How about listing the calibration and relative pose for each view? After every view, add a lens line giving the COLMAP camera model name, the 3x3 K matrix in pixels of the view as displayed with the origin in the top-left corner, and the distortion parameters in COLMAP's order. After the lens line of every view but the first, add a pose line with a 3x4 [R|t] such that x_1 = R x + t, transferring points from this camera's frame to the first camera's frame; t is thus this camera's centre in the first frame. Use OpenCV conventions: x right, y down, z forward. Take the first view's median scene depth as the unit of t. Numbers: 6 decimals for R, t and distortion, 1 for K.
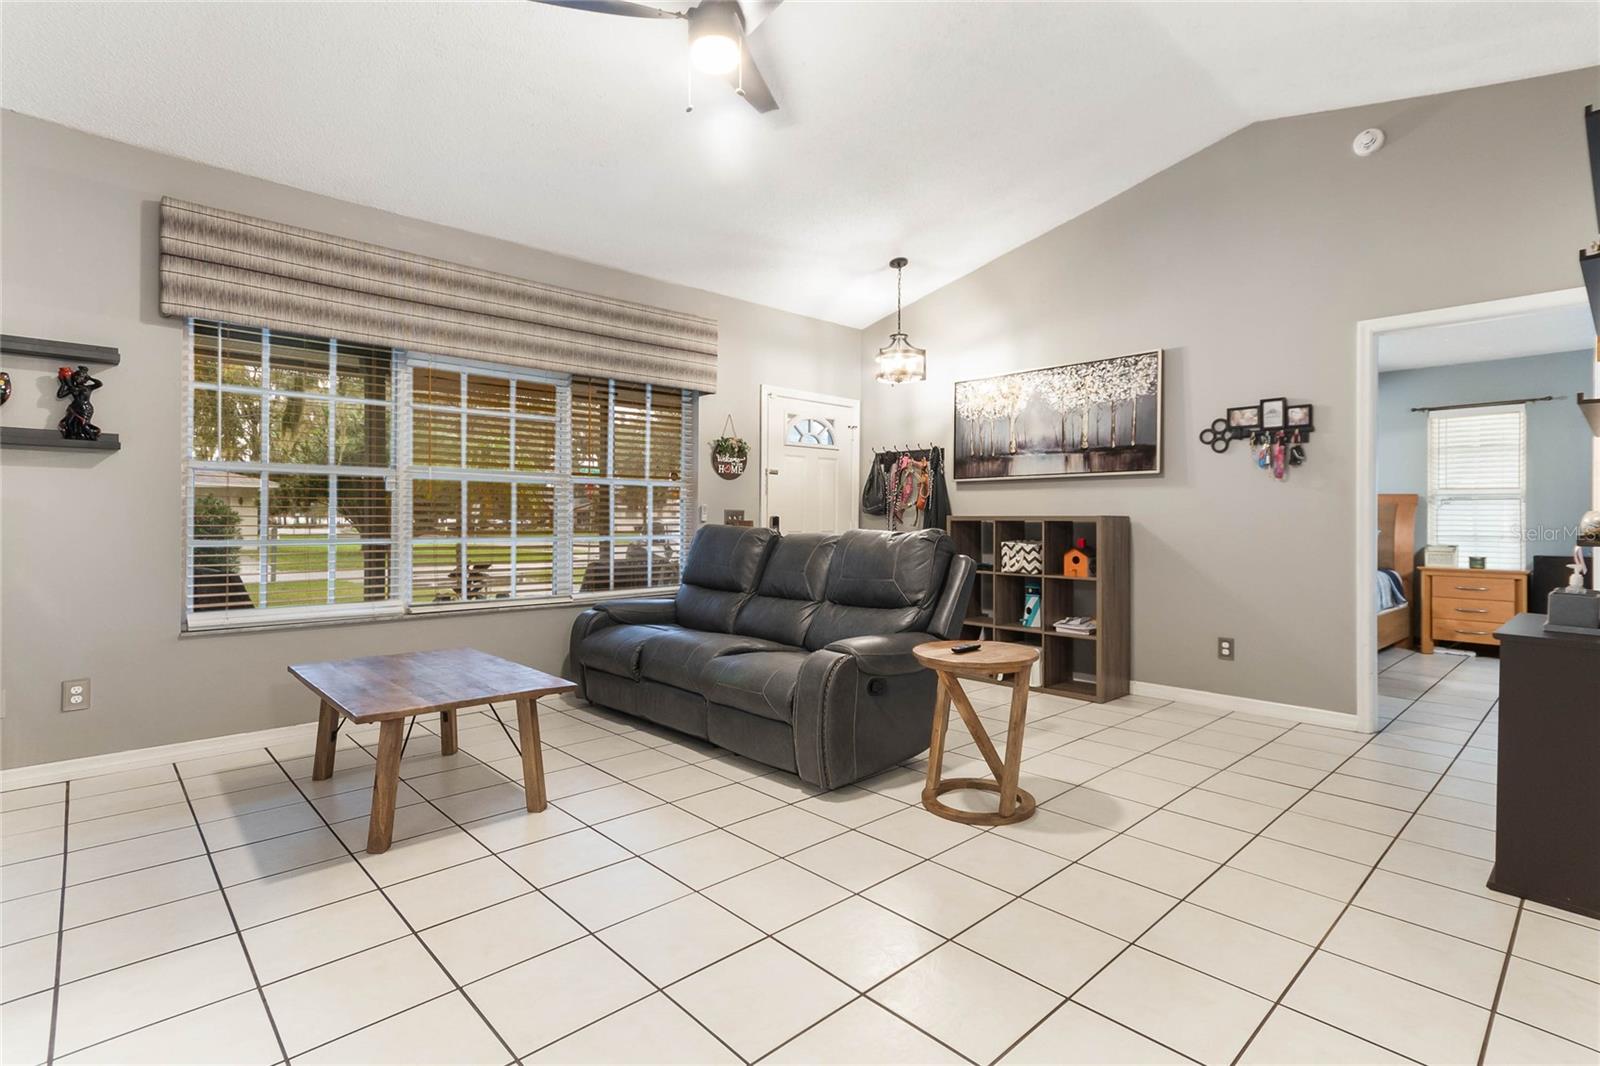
lens RADIAL K [[755.9, 0, 802.5], [0, 755.9, 531.4], [0, 0, 1]] dist [0.000425, 0.004483]
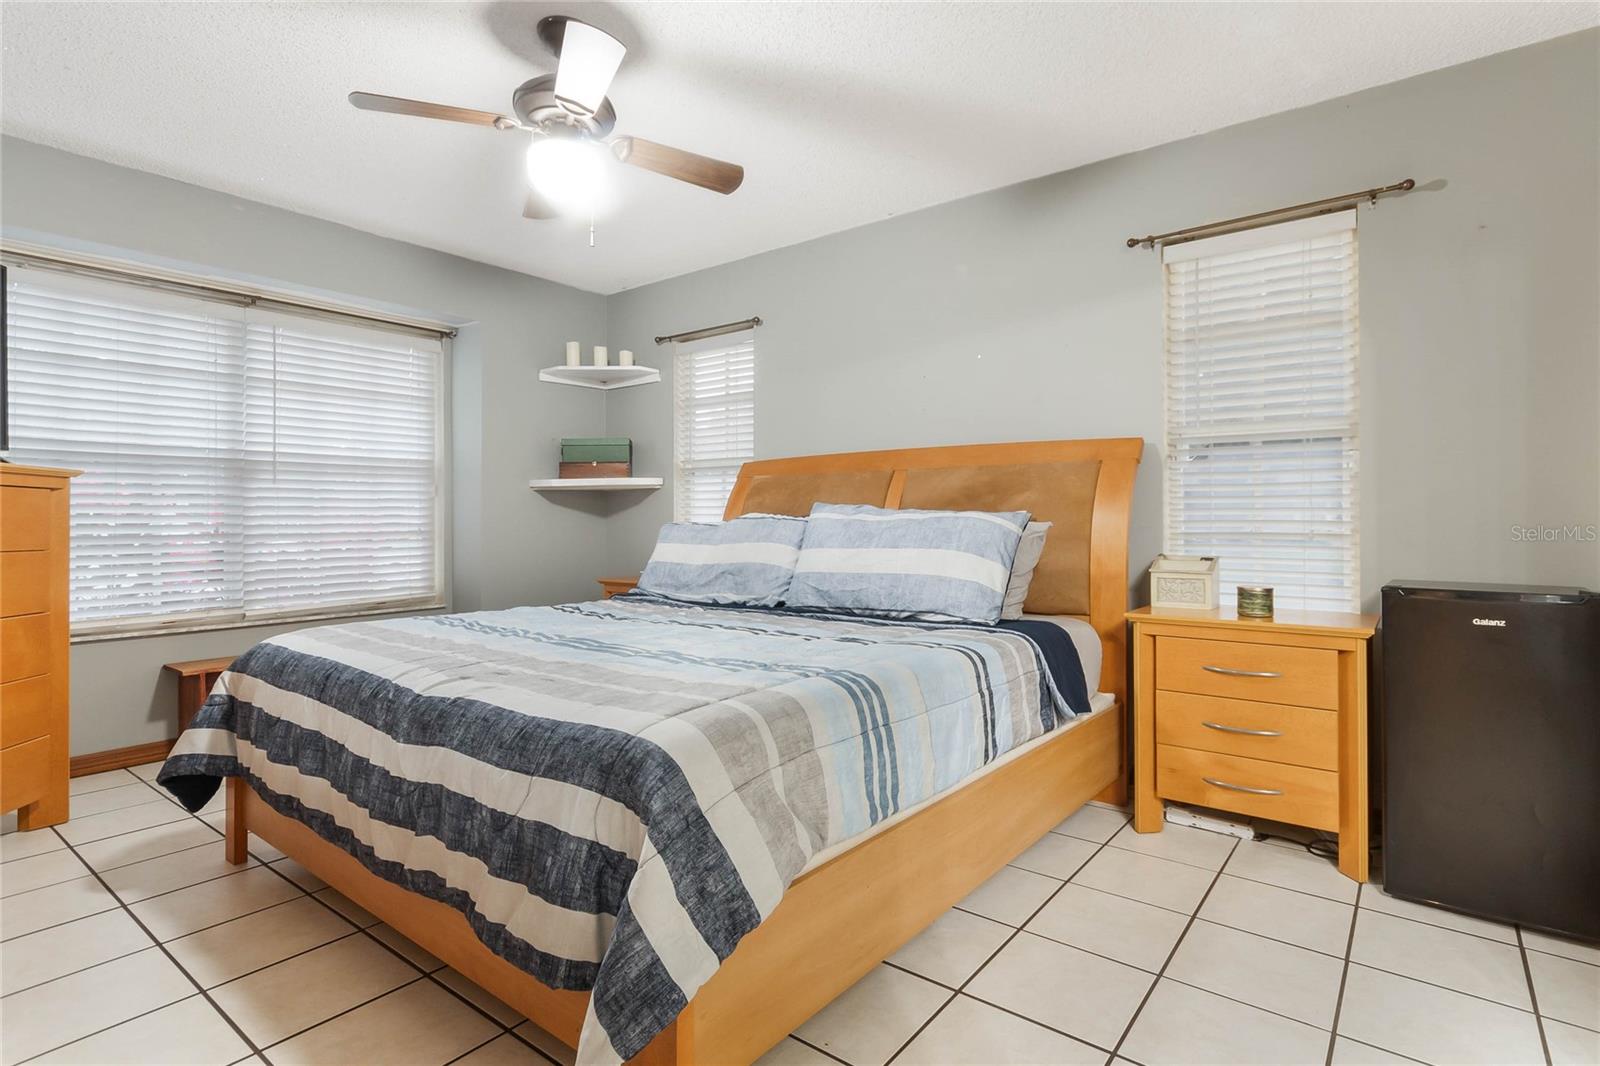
lens RADIAL K [[799.2, 0, 801.1], [0, 799.2, 523.6], [0, 0, 1]] dist [-0.001336, -0.001691]
pose [[0.988836, -0.015894, 0.148158, 0.580040], [0.015261, 0.999869, 0.005411, -0.005404], [-0.148225, -0.003090, 0.988949, 0.608276]]
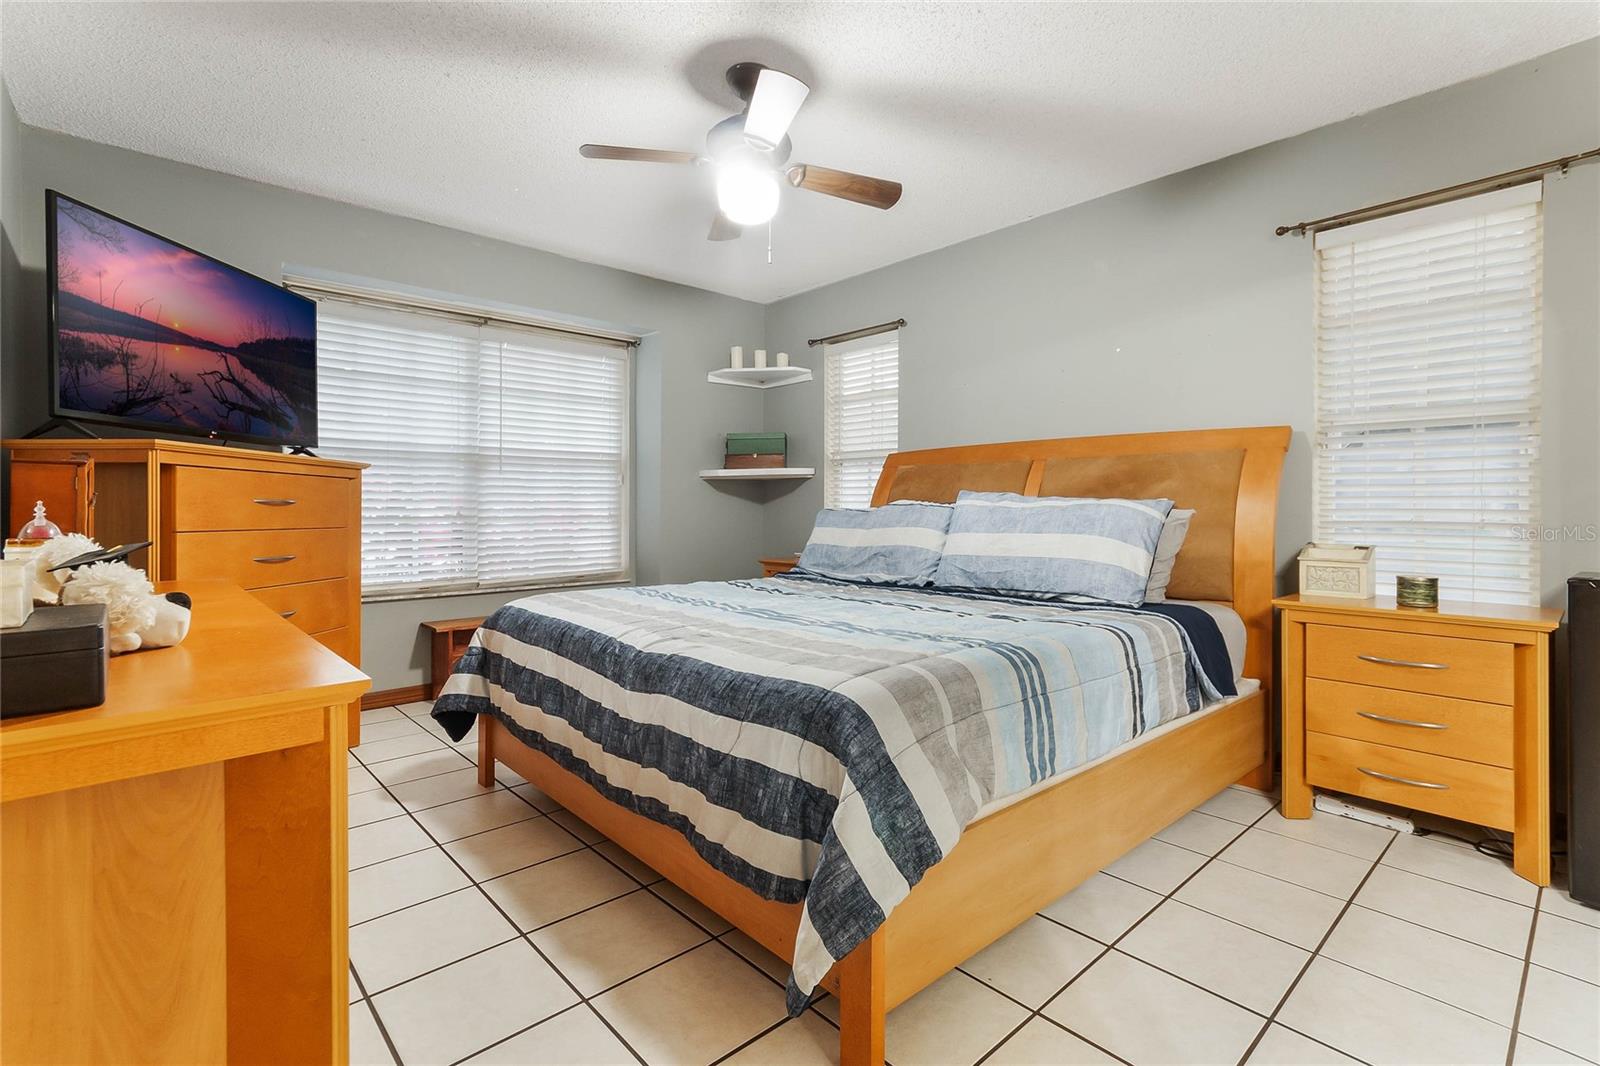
lens RADIAL K [[755.9, 0, 800.8], [0, 755.9, 516.3], [0, 0, 1]] dist [0.000425, 0.004483]
pose [[0.999901, -0.011063, -0.008750, 0.563871], [0.011151, 0.999887, 0.010083, -0.004762], [0.008637, -0.010180, 0.999911, 0.595062]]
